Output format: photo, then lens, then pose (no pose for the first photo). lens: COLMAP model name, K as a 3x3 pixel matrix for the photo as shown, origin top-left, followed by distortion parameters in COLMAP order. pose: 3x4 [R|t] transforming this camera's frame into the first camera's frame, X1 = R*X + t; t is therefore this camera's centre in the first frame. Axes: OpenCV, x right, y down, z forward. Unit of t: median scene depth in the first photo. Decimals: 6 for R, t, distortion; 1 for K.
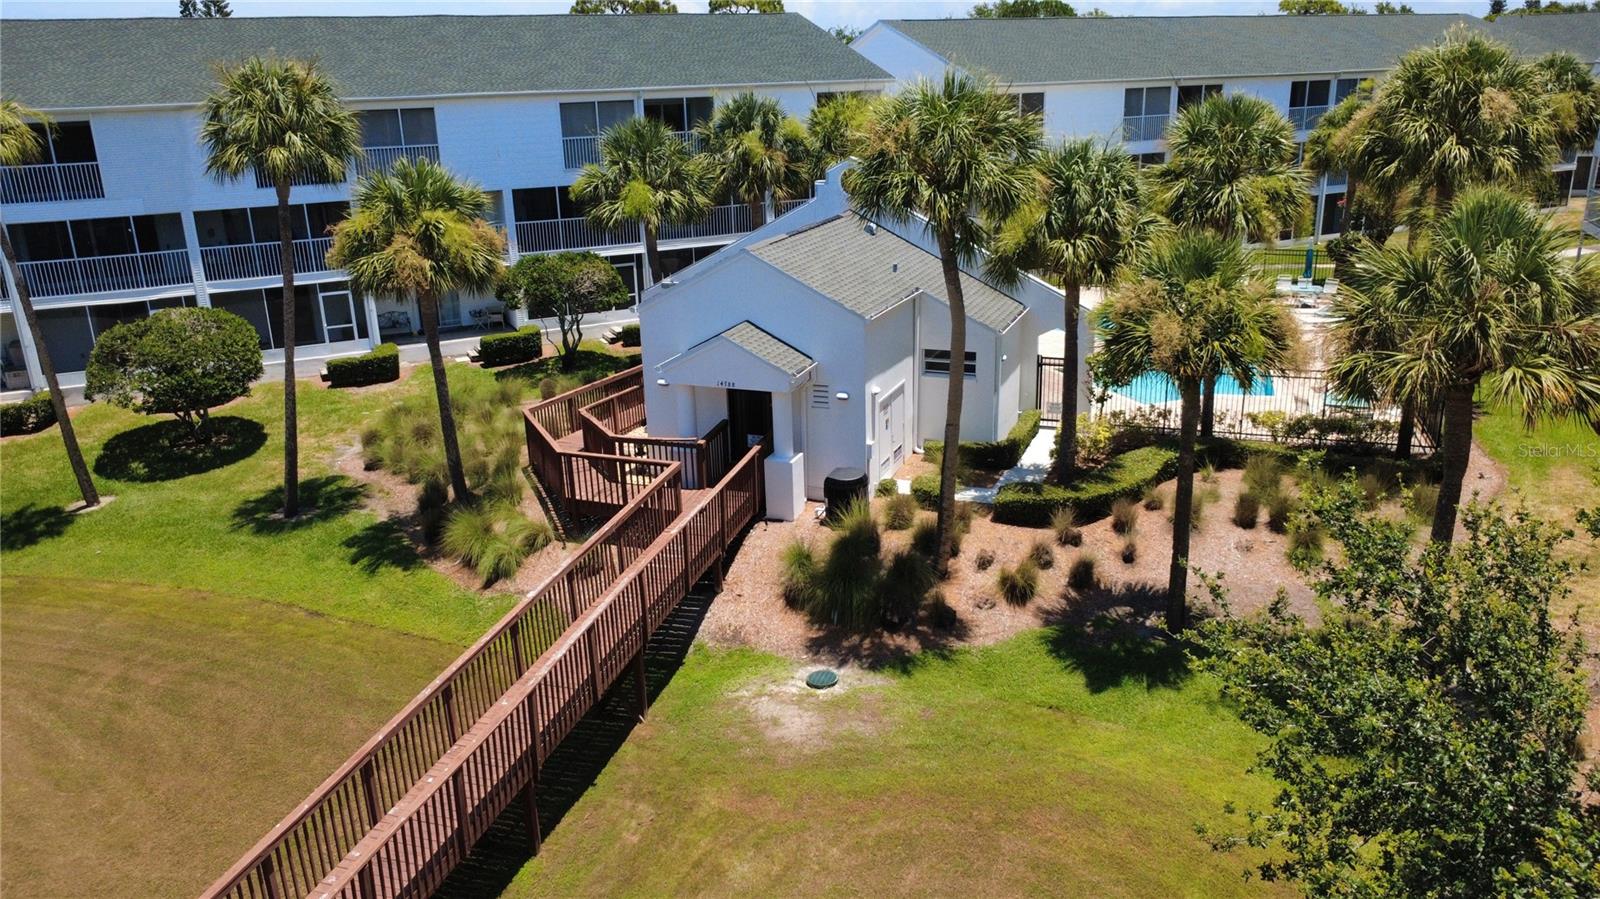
lens RADIAL K [[1155.9, 0, 800.0], [0, 1155.9, 449.5], [0, 0, 1]] dist [0.001891, -0.000471]
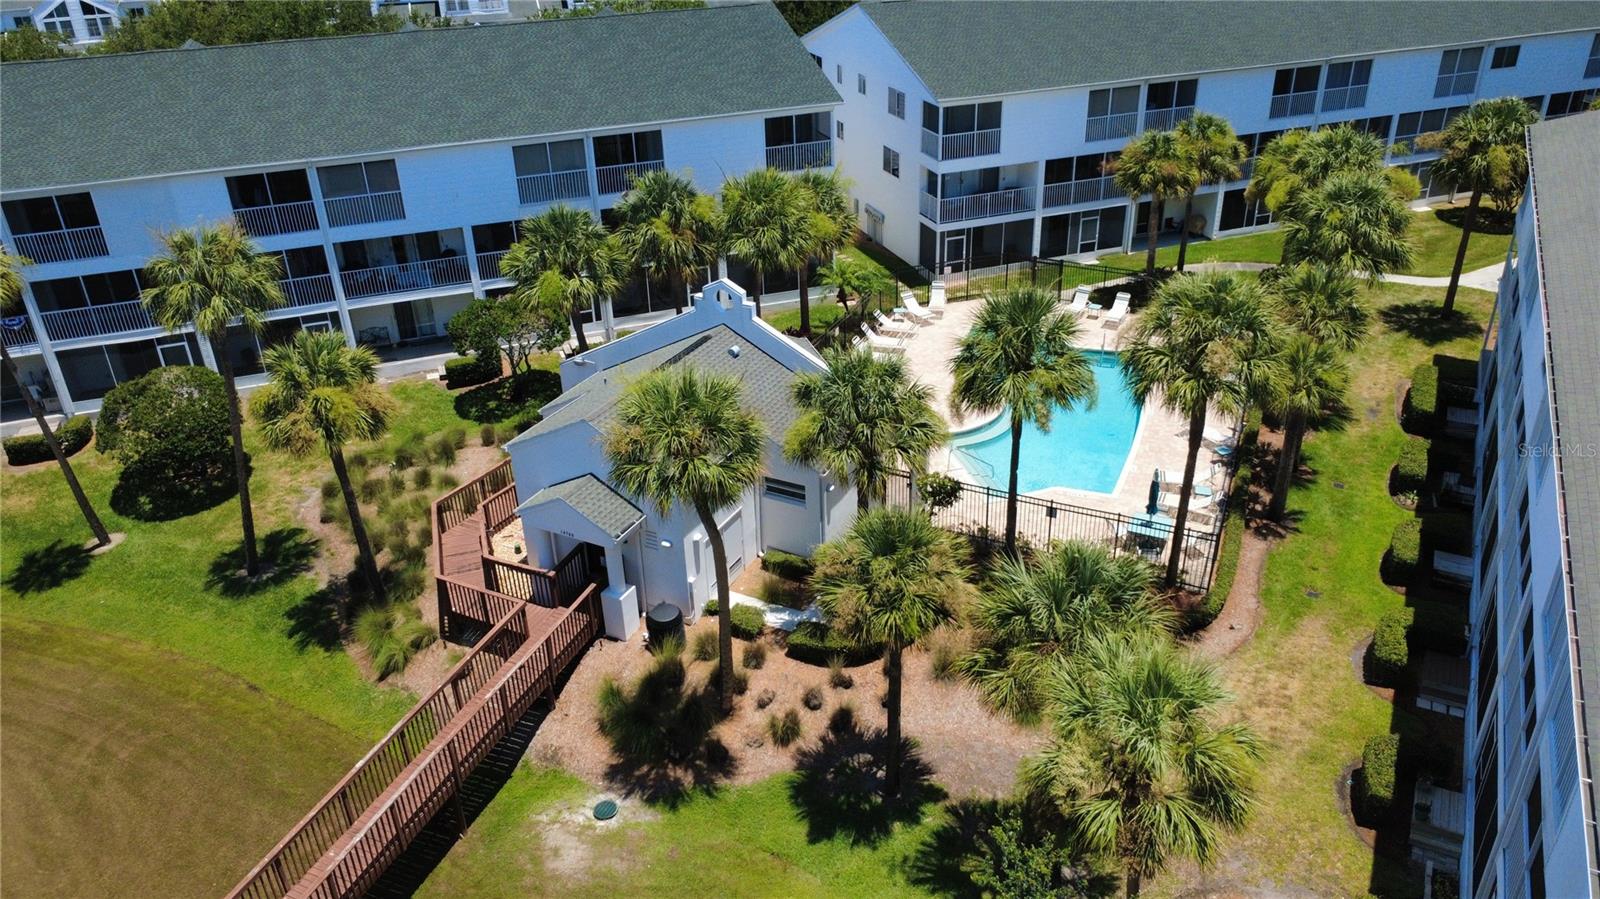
lens RADIAL K [[1155.9, 0, 800.0], [0, 1155.9, 449.5], [0, 0, 1]] dist [0.001891, -0.000471]
pose [[0.994642, 0.048475, -0.091307, 0.286566], [-0.031477, 0.983318, 0.179153, -0.371693], [0.098469, -0.175319, 0.979575, -0.136769]]
